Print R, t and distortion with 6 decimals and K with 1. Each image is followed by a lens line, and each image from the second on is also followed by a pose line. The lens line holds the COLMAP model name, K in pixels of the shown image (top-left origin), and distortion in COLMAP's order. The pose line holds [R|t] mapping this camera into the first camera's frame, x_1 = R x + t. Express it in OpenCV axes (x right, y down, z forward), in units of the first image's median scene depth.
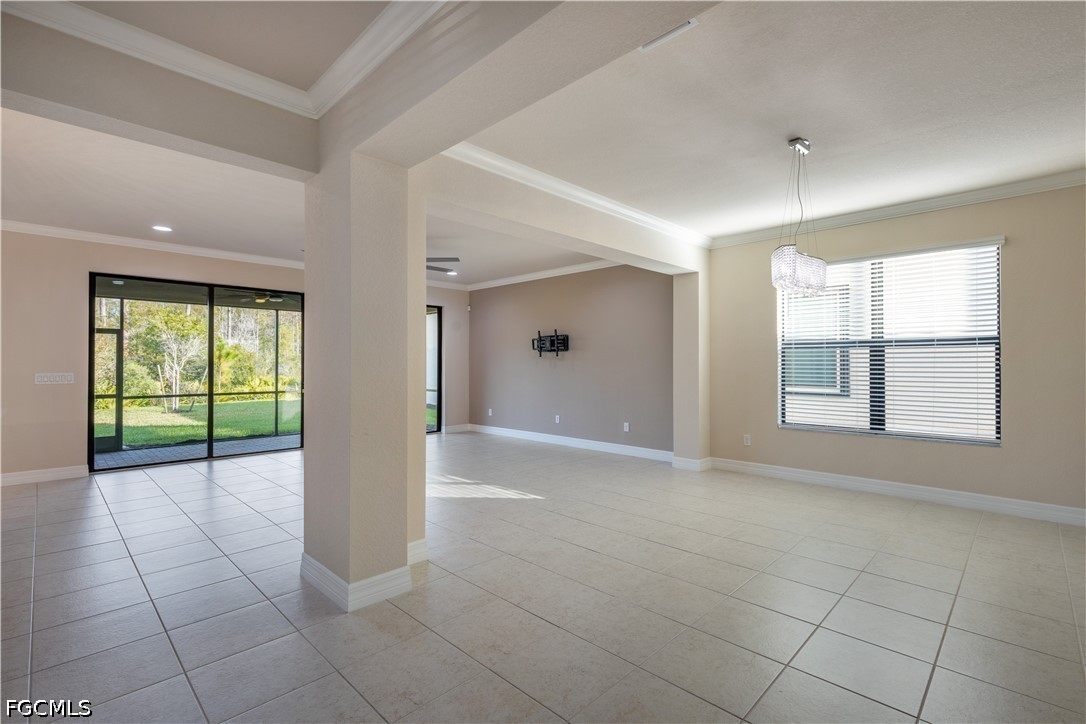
lens RADIAL K [[507.3, 0, 568.6], [0, 507.3, 357.5], [0, 0, 1]] dist [0.005686, -0.000073]
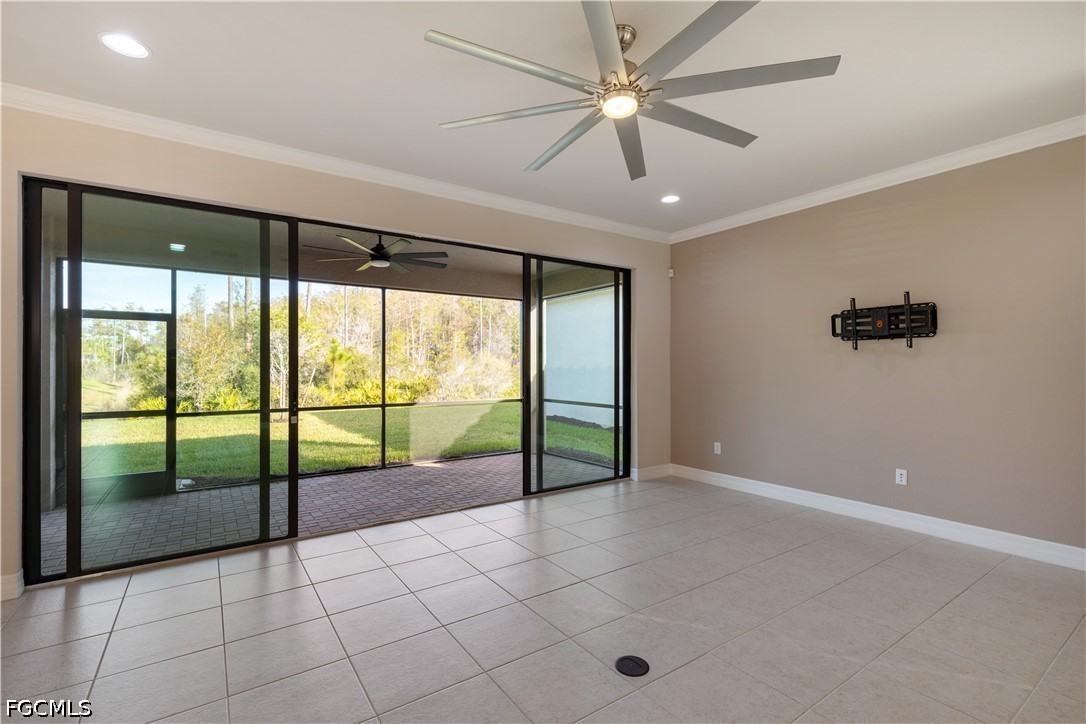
lens RADIAL K [[490.4, 0, 551.4], [0, 490.4, 365.7], [0, 0, 1]] dist [0.008936, -0.000117]
pose [[0.979239, -0.001587, -0.202703, -0.222996], [0.003714, 0.999942, 0.010113, 0.007452], [0.202675, -0.010656, 0.979188, 0.407058]]
